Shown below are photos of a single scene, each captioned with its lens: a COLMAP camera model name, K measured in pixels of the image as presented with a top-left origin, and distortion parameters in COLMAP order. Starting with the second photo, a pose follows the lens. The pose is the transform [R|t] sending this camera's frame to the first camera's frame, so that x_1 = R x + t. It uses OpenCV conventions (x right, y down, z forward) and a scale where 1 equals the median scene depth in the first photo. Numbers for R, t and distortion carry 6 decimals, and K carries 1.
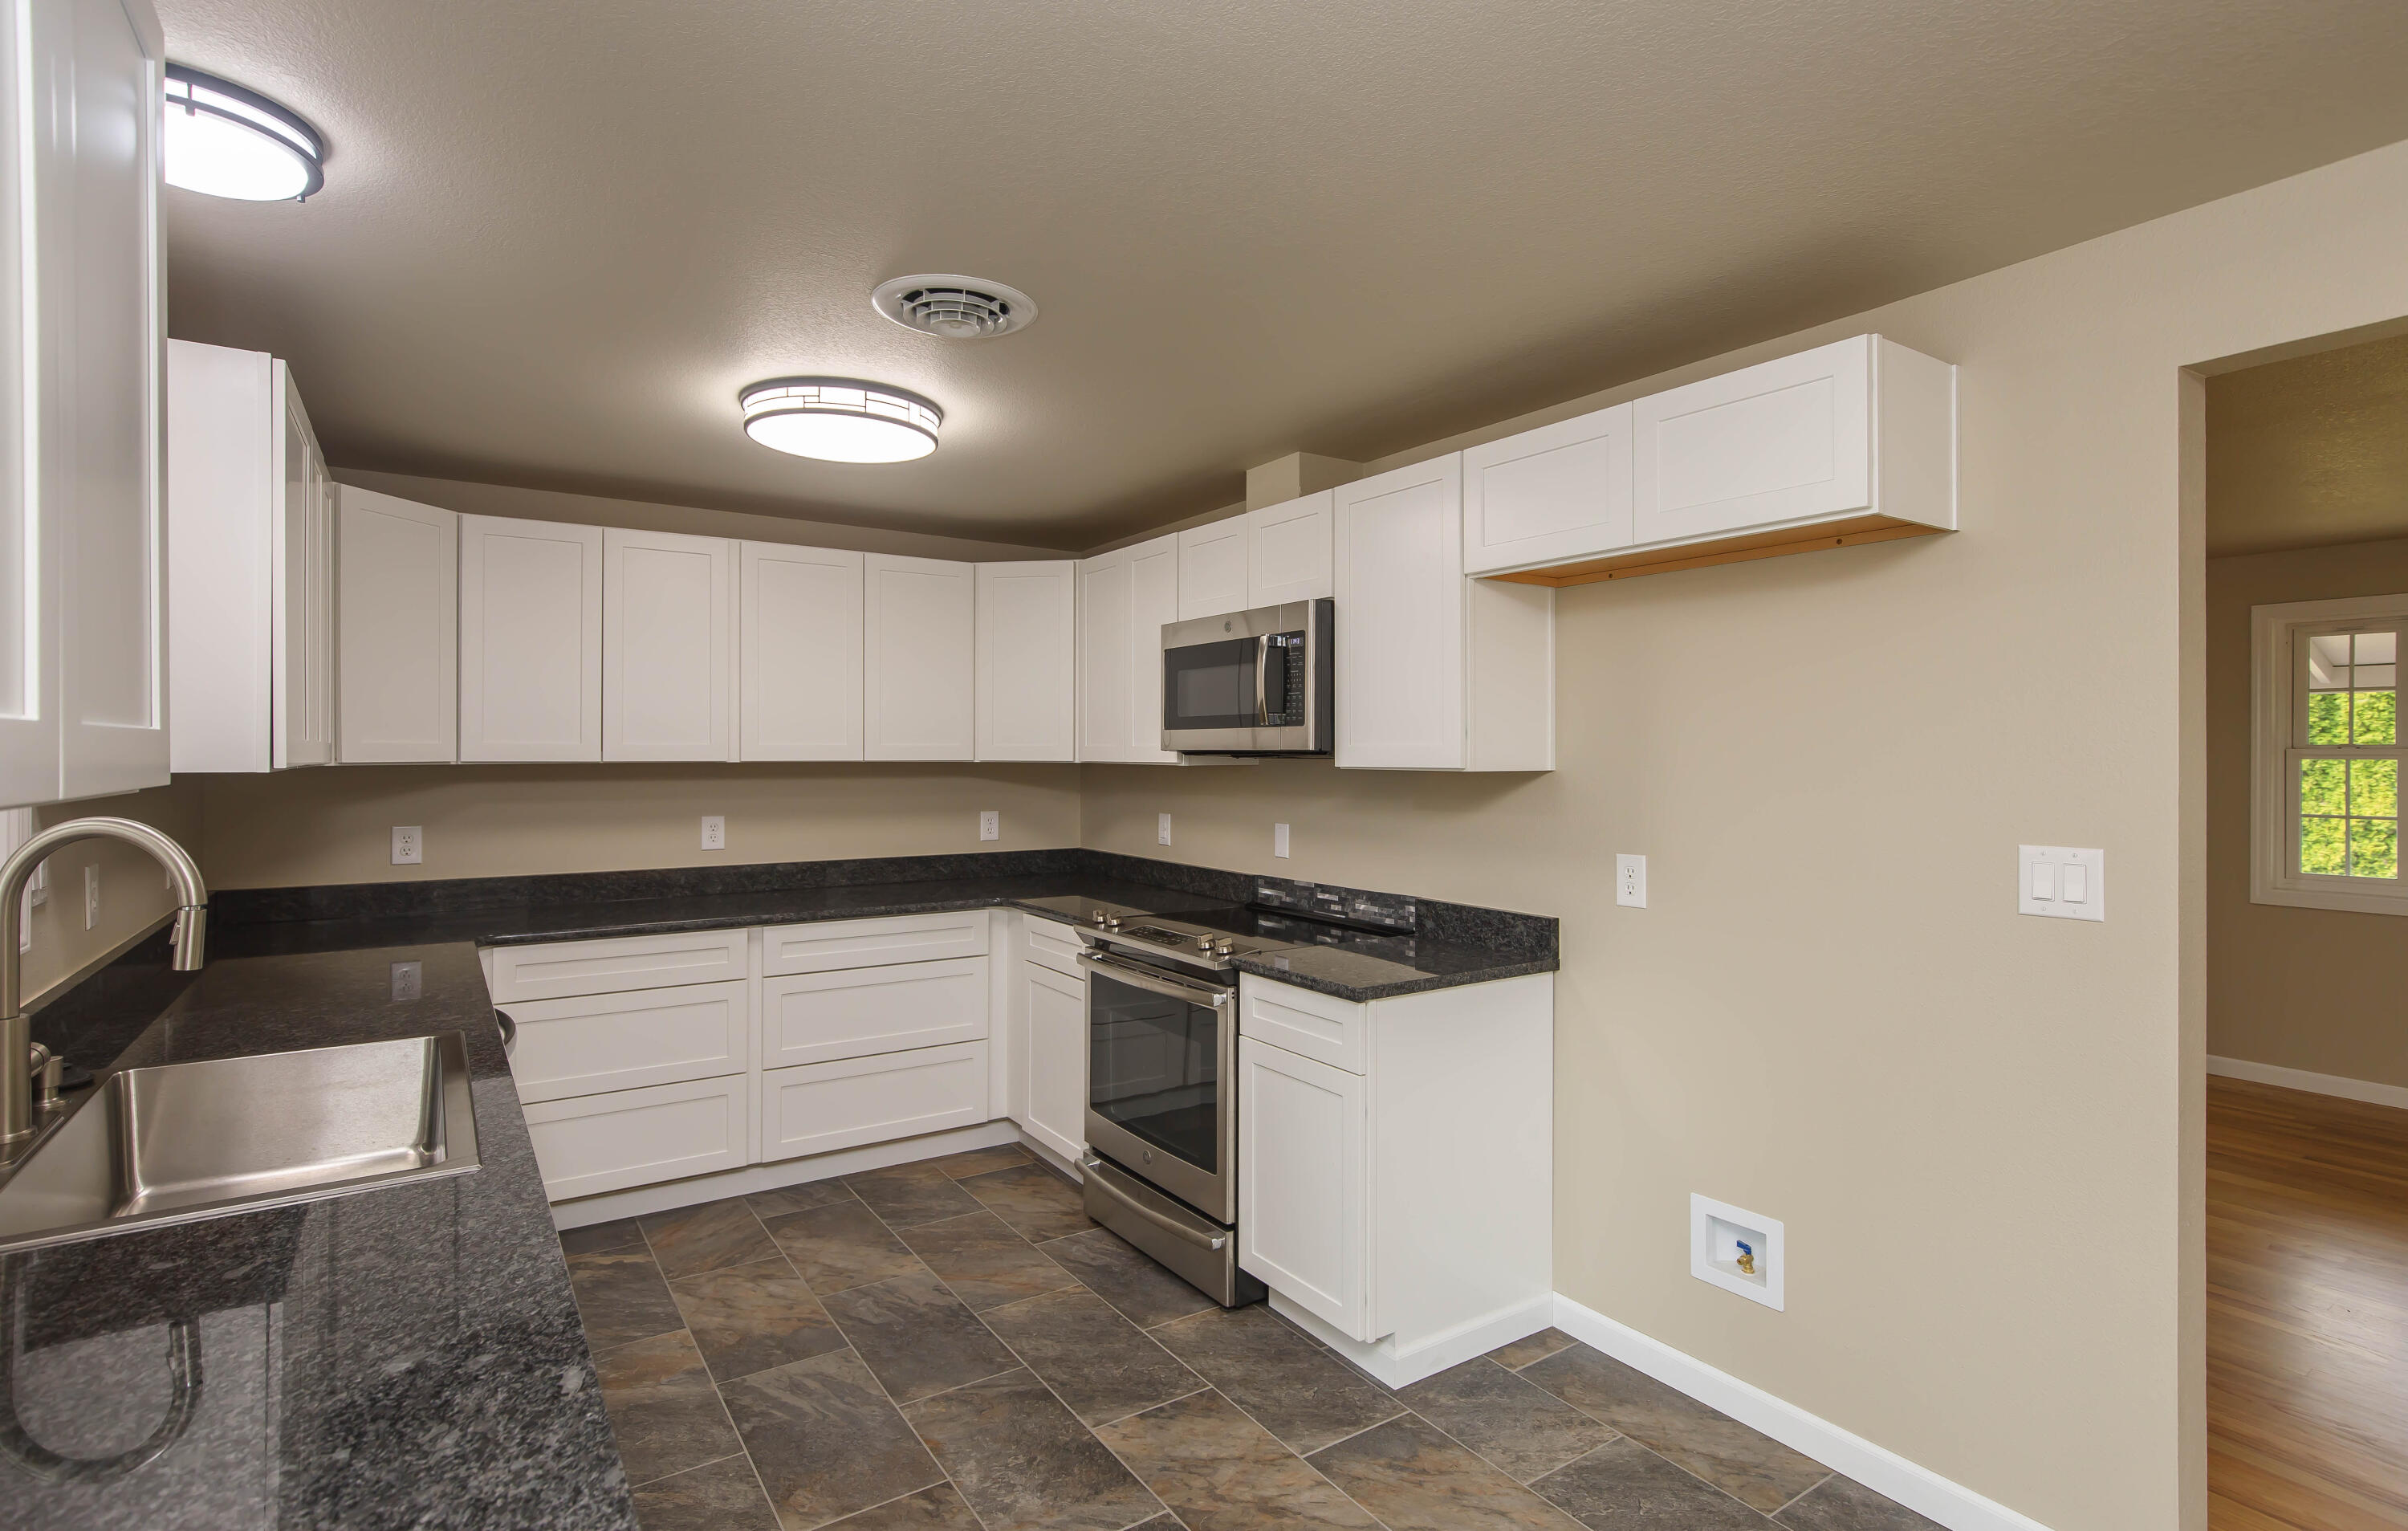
lens RADIAL K [[1172.3, 0, 1198.5], [0, 1172.3, 755.1], [0, 0, 1]] dist [0.004766, 0.002847]
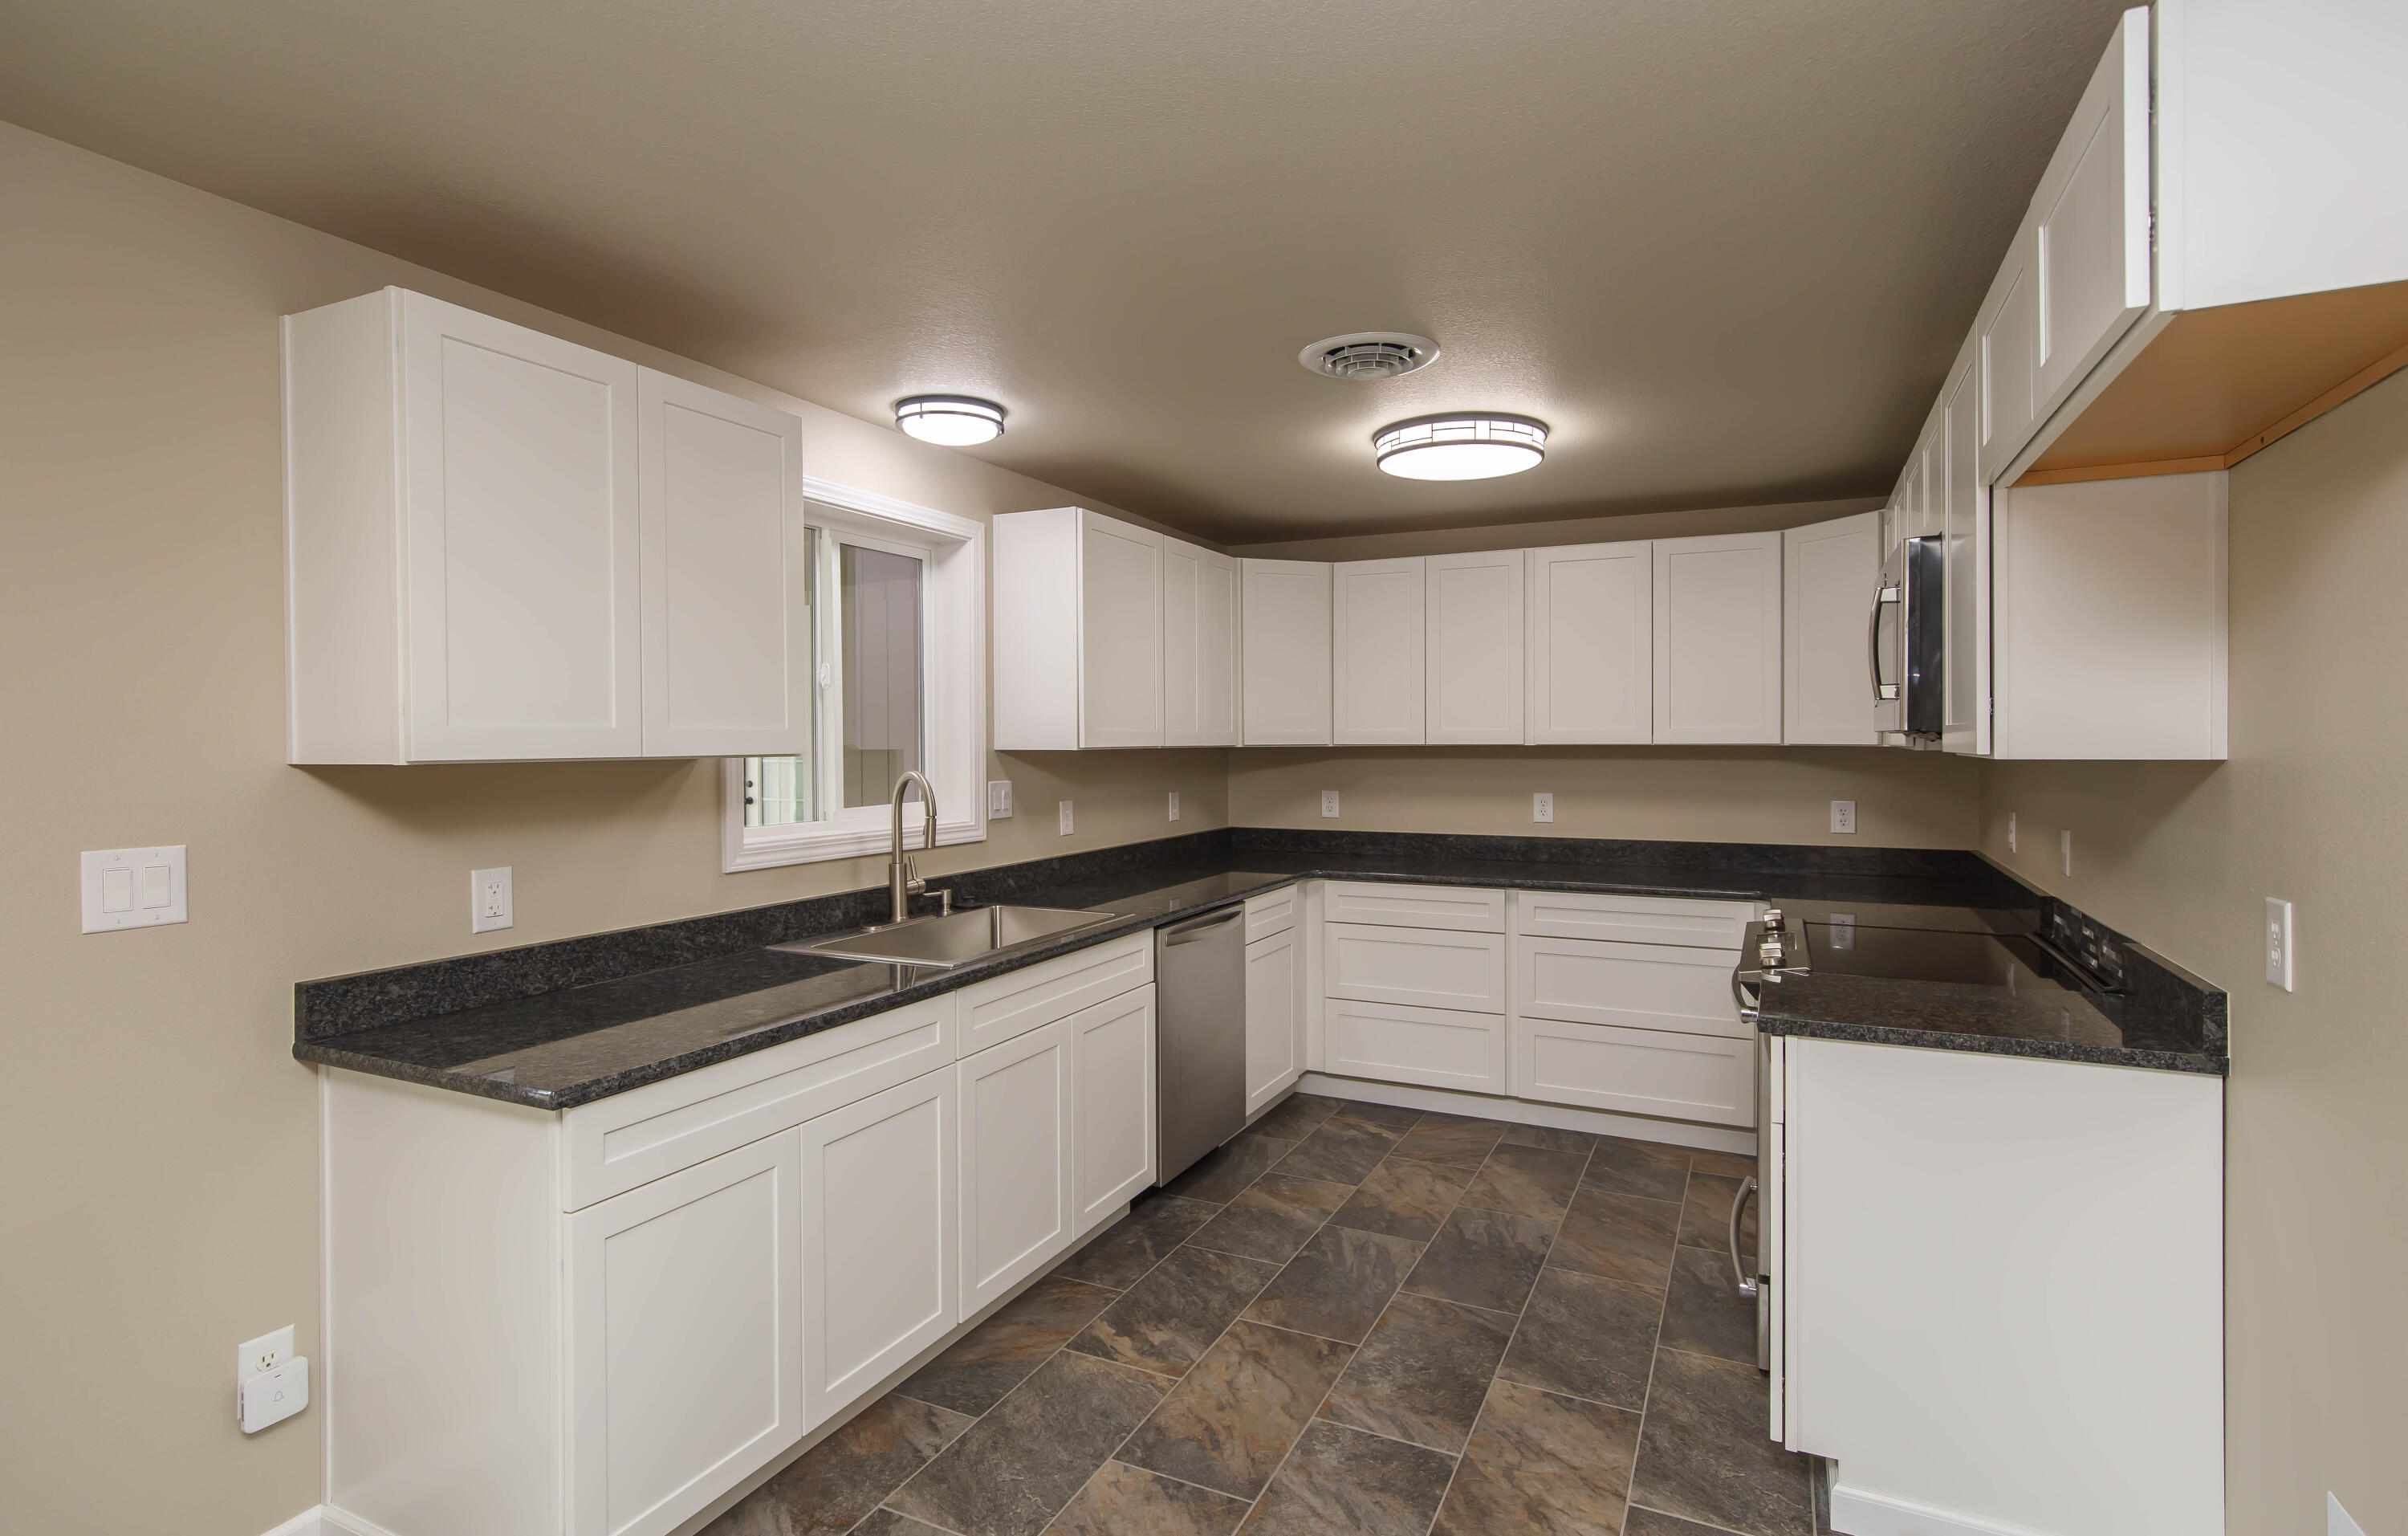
lens RADIAL K [[1172.4, 0, 1207.8], [0, 1172.4, 756.1], [0, 0, 1]] dist [0.004766, 0.002847]
pose [[0.515780, 0.009475, -0.856669, 0.541486], [0.003604, 0.999906, 0.013229, 0.000577], [0.856714, -0.009910, 0.515697, 0.193541]]
